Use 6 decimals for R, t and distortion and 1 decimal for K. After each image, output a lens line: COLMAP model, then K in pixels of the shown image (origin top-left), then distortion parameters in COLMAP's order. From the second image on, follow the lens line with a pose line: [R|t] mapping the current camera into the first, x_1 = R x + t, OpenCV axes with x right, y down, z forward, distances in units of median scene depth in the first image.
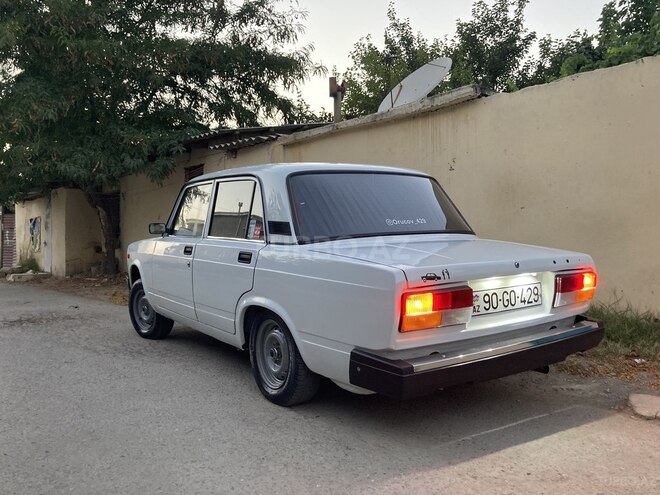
lens RADIAL K [[568.7, 0, 330.0], [0, 568.7, 247.5], [0, 0, 1]] dist [-0.009119, -0.005617]
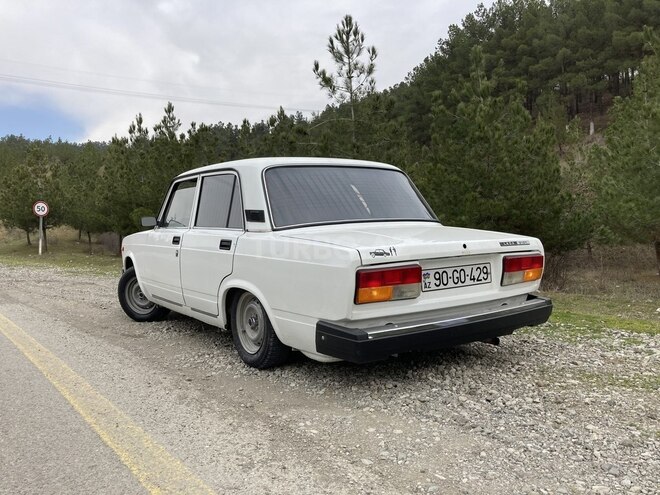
lens RADIAL K [[599.7, 0, 330.0], [0, 599.7, 247.5], [0, 0, 1]] dist [-0.162076, -0.002134]
pose [[0.999932, -0.010580, -0.004803, 0.062776], [0.010586, 0.999943, 0.001157, 0.026828], [0.004791, -0.001207, 0.999988, -0.162285]]
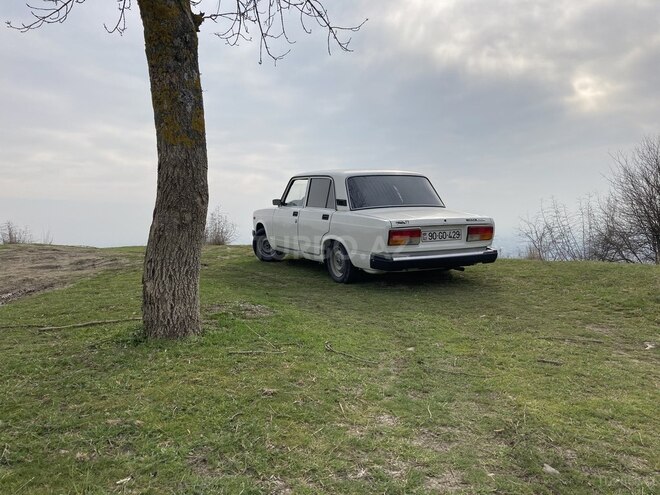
lens RADIAL K [[568.7, 0, 330.0], [0, 568.7, 247.5], [0, 0, 1]] dist [-0.009119, -0.005617]
pose [[0.992868, 0.019487, -0.117615, 0.129053], [-0.014213, 0.998863, 0.045513, 0.038431], [0.118368, -0.043517, 0.992016, -1.208761]]
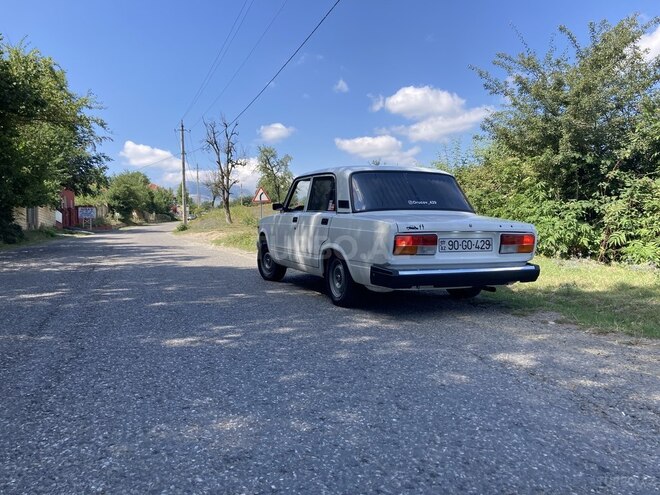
lens RADIAL K [[568.7, 0, 330.0], [0, 568.7, 247.5], [0, 0, 1]] dist [-0.009119, -0.005617]
pose [[0.977962, 0.032255, -0.206276, 0.246428], [-0.031332, 0.999479, 0.007741, 0.091158], [0.206418, -0.001107, 0.978463, -0.751557]]
